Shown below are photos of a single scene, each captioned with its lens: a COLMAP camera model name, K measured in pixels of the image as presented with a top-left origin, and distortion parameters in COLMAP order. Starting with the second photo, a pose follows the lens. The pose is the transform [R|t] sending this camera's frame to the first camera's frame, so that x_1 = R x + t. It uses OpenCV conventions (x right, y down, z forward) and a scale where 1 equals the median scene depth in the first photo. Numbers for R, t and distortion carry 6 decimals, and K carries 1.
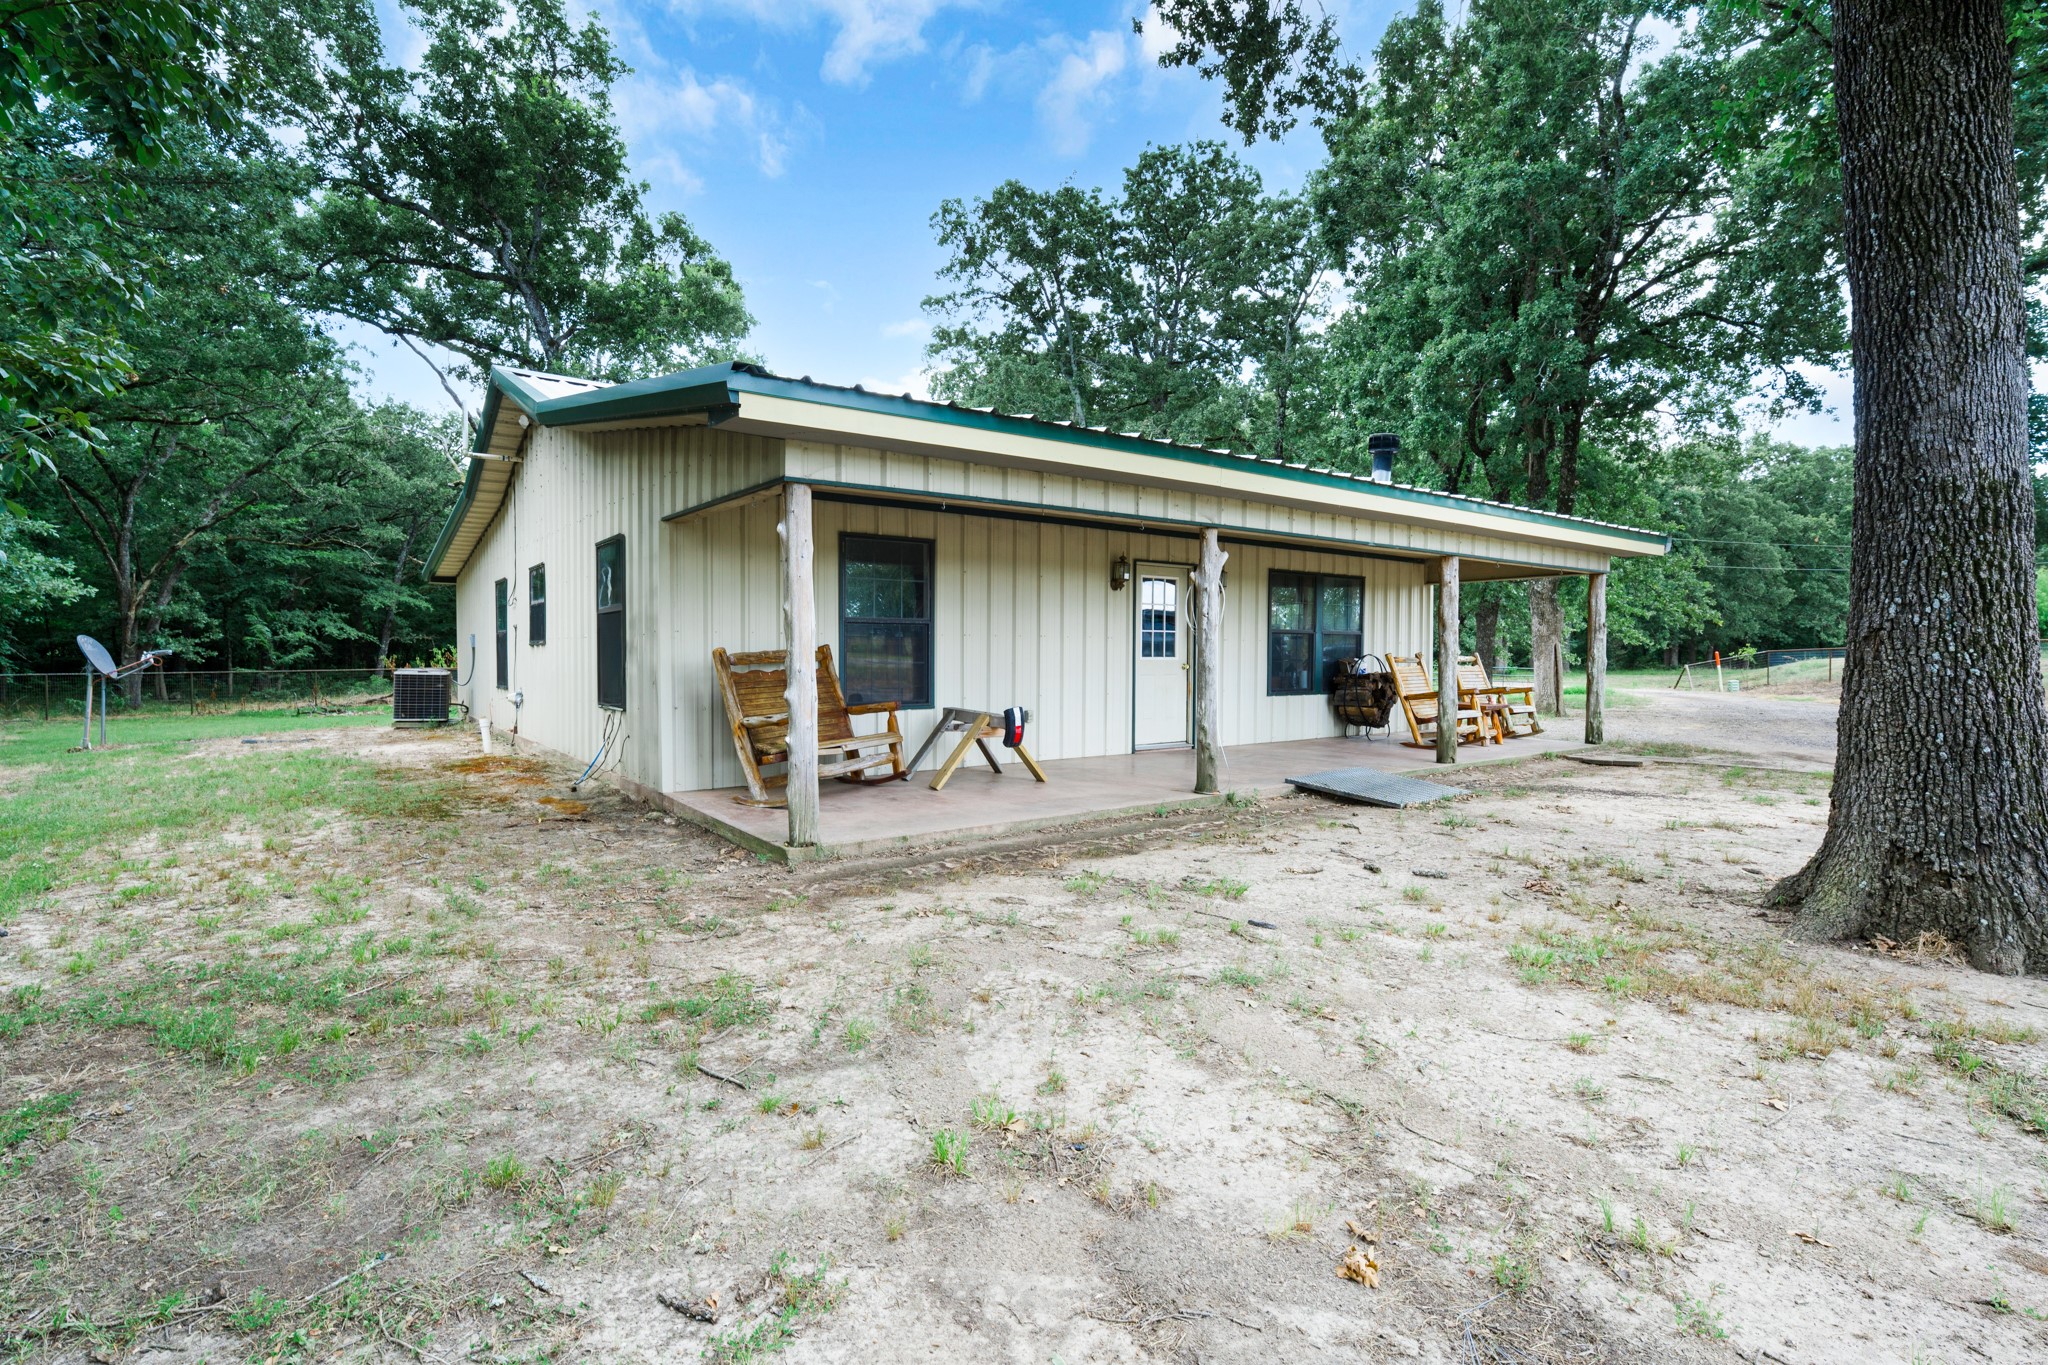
lens RADIAL K [[958.2, 0, 1024.0], [0, 958.2, 682.5], [0, 0, 1]] dist [-0.000385, -0.000282]
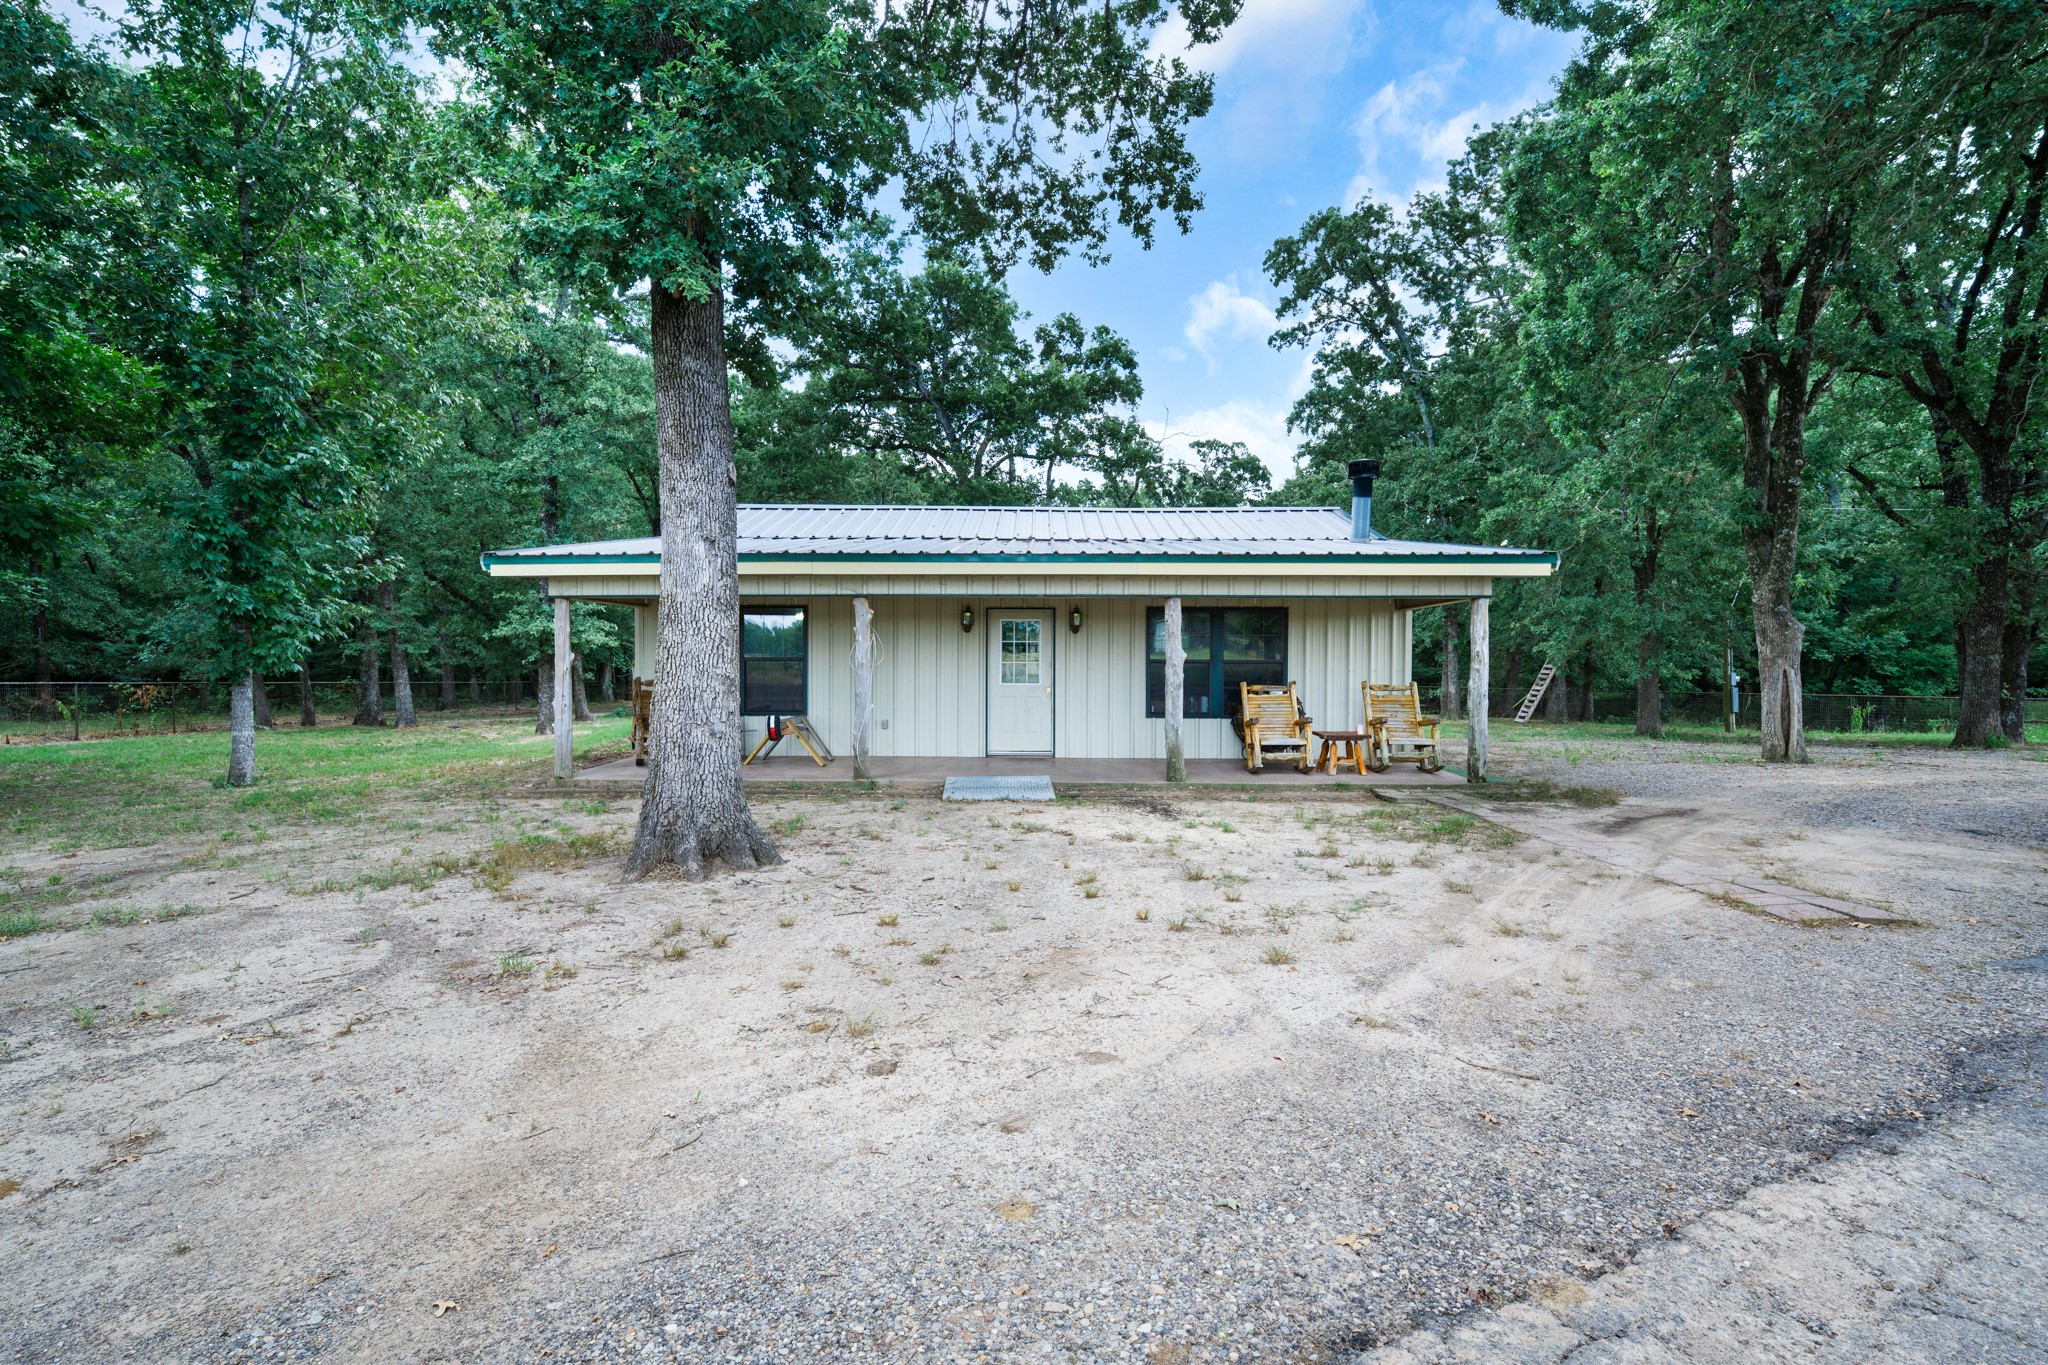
lens RADIAL K [[958.2, 0, 1024.0], [0, 958.2, 682.5], [0, 0, 1]] dist [-0.000385, -0.000282]
pose [[0.787936, 0.013397, -0.615611, 0.960002], [-0.021209, 0.999761, -0.005389, -0.021453], [0.615391, 0.017303, 0.788032, 0.003643]]
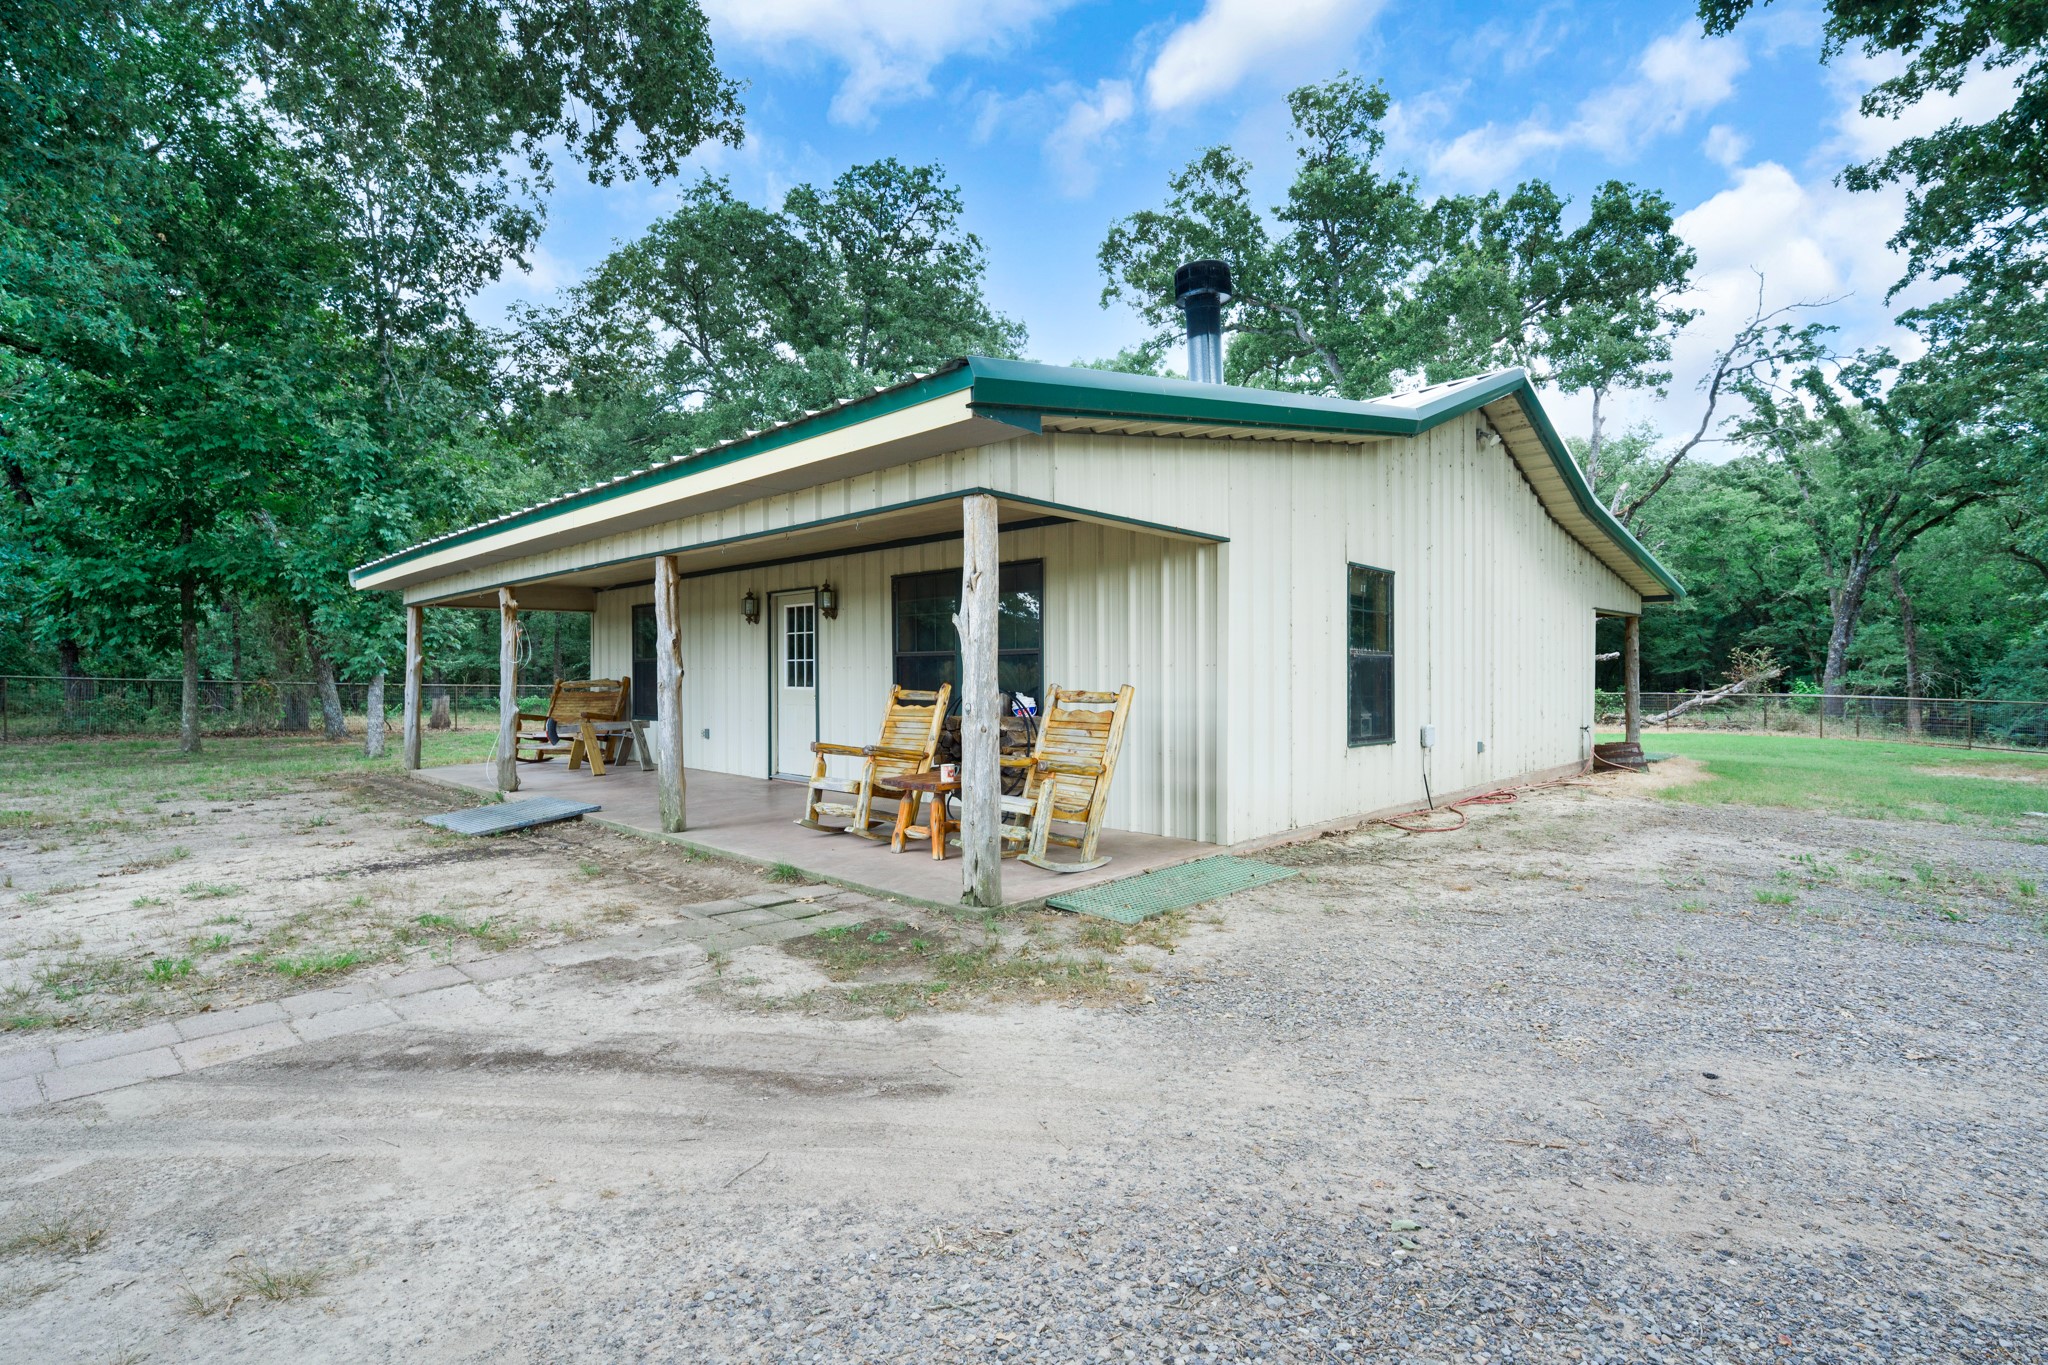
lens RADIAL K [[958.2, 0, 1024.0], [0, 958.2, 682.5], [0, 0, 1]] dist [-0.000385, -0.000282]
pose [[0.165093, 0.008677, -0.986240, 1.184869], [-0.030135, 0.999539, 0.003750, -0.042671], [0.985817, 0.029101, 0.165279, 1.105401]]
